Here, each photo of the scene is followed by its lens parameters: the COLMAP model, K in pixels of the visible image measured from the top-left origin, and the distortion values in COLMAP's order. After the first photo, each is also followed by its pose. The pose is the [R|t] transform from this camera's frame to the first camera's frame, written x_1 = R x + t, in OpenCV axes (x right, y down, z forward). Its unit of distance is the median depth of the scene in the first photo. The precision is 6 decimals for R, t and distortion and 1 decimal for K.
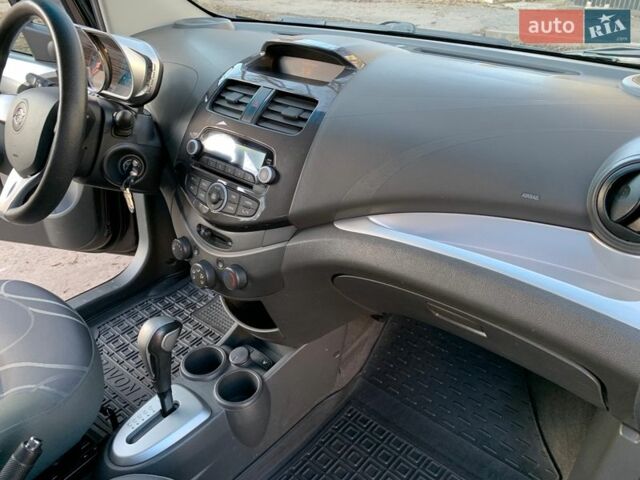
lens RADIAL K [[505.6, 0, 318.0], [0, 505.6, 240.7], [0, 0, 1]] dist [0.009703, -0.000604]
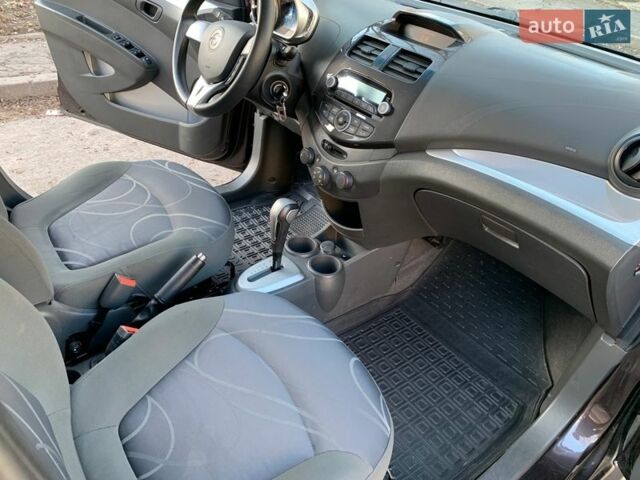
lens RADIAL K [[500.8, 0, 315.5], [0, 500.8, 247.3], [0, 0, 1]] dist [0.038546, -0.036518]
pose [[0.976181, 0.195837, -0.093377, -0.074888], [-0.188656, 0.978743, 0.080440, 0.153084], [0.107145, -0.060908, 0.992376, -0.384475]]
